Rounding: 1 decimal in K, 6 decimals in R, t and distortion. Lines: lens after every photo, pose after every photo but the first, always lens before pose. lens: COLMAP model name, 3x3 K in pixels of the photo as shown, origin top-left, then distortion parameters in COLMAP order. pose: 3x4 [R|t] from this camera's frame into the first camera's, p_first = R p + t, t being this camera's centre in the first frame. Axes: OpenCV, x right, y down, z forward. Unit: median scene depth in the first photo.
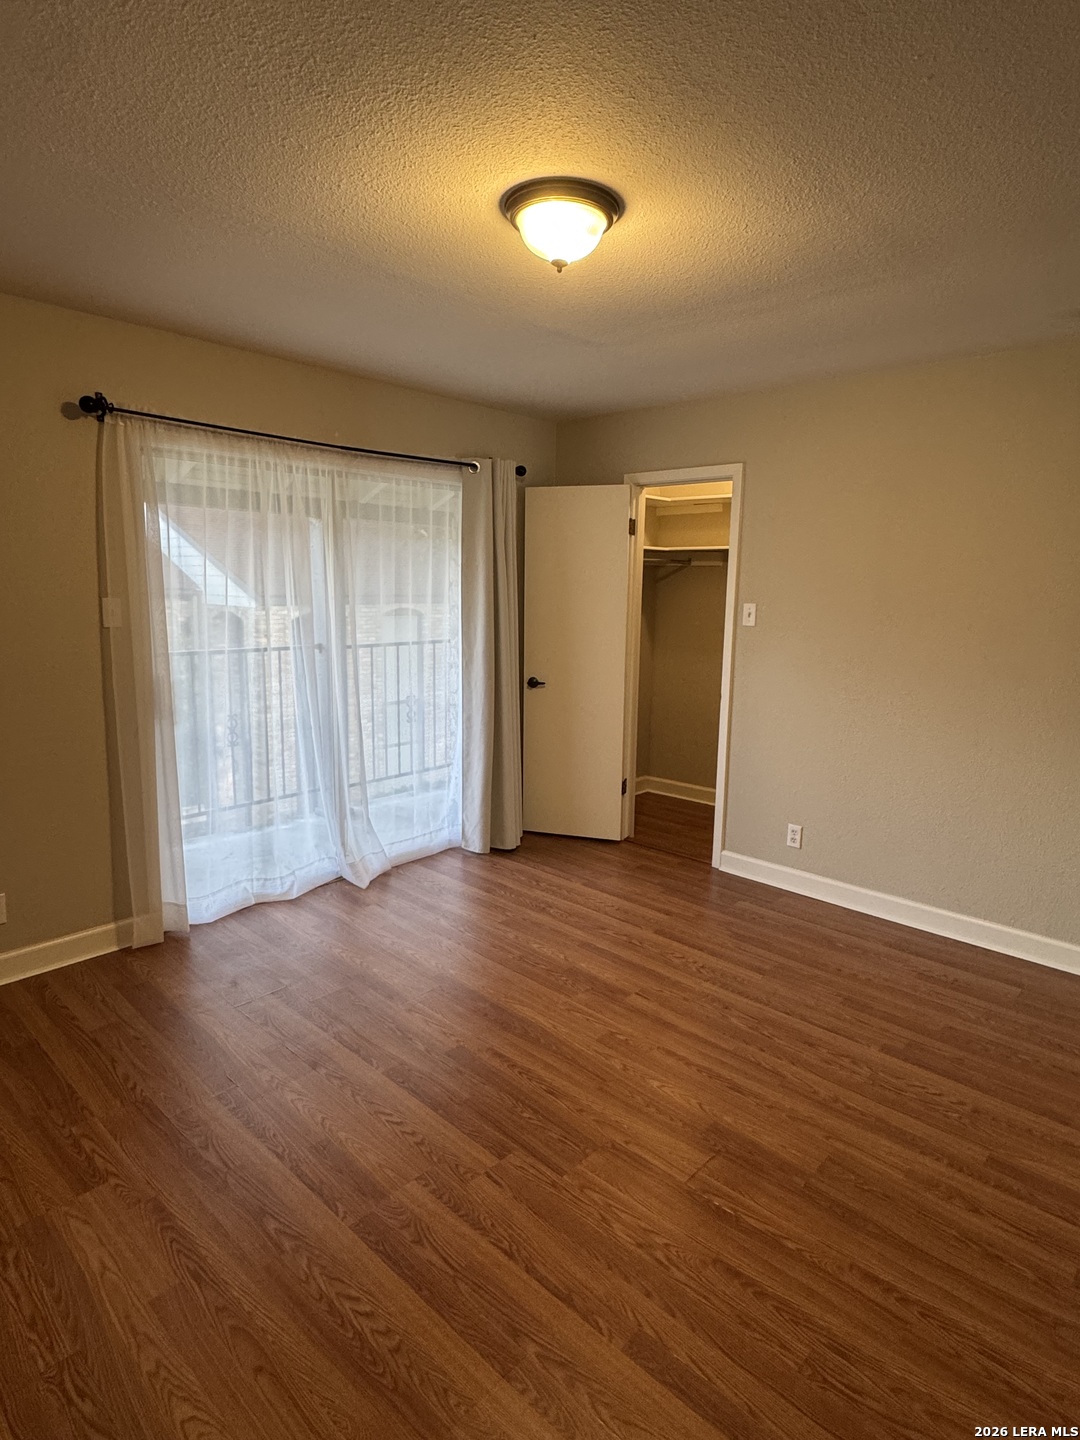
lens RADIAL K [[801.6, 0, 542.9], [0, 801.6, 714.5], [0, 0, 1]] dist [-0.005327, -0.001364]
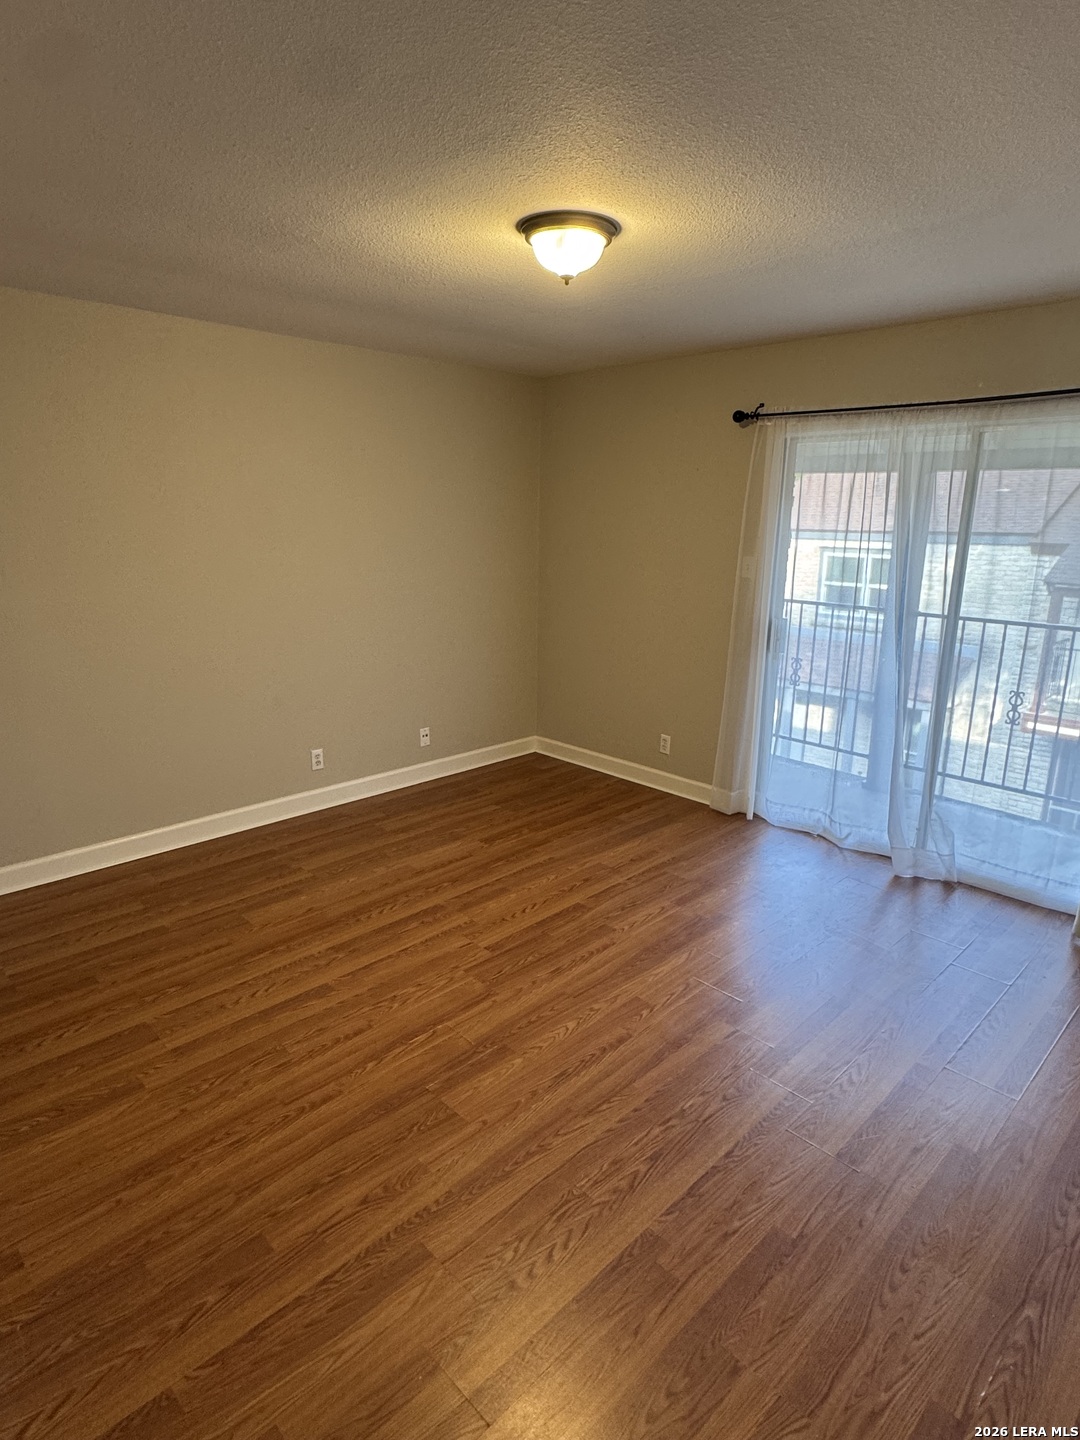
lens RADIAL K [[801.6, 0, 543.3], [0, 801.6, 721.8], [0, 0, 1]] dist [-0.005327, -0.001364]
pose [[-0.047294, 0.232303, -0.971493, 1.320855], [-0.177618, 0.955126, 0.237036, -0.209710], [0.982962, 0.183765, -0.003911, 1.087143]]
